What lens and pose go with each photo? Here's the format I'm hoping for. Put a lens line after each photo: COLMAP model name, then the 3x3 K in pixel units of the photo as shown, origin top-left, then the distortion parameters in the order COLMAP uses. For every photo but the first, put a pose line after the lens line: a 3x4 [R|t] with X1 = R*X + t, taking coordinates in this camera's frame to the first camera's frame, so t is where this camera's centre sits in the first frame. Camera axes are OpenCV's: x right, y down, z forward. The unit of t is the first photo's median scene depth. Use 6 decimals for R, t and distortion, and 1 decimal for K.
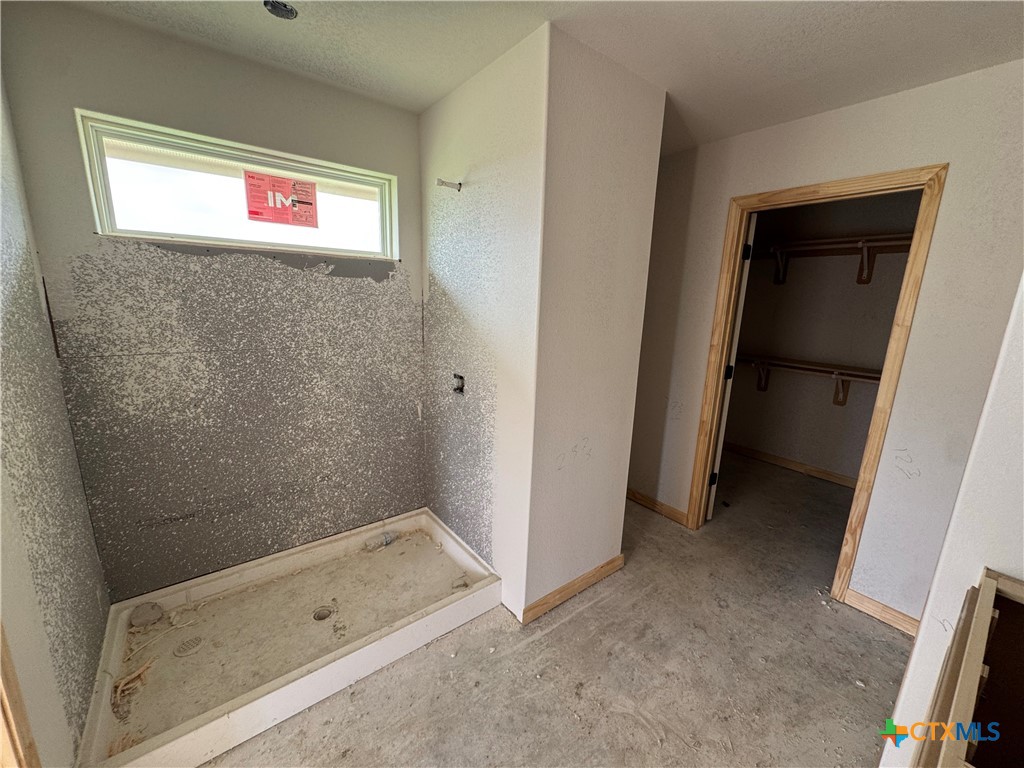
lens RADIAL K [[407.9, 0, 512.0], [0, 407.9, 384.0], [0, 0, 1]] dist [-0.000813, 0.000025]
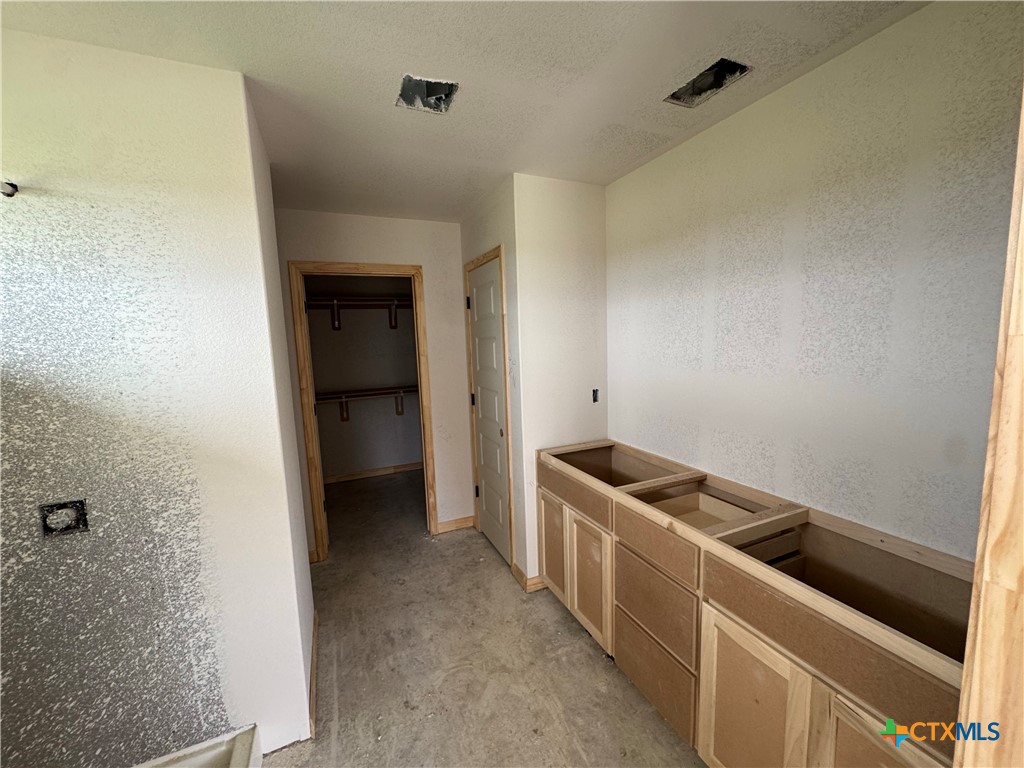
lens RADIAL K [[407.9, 0, 512.0], [0, 407.9, 384.0], [0, 0, 1]] dist [-0.000813, 0.000025]
pose [[0.236018, -0.149894, 0.960118, -0.562128], [0.249163, 0.964335, 0.089302, -0.084796], [-0.939262, 0.218149, 0.264948, 0.224802]]
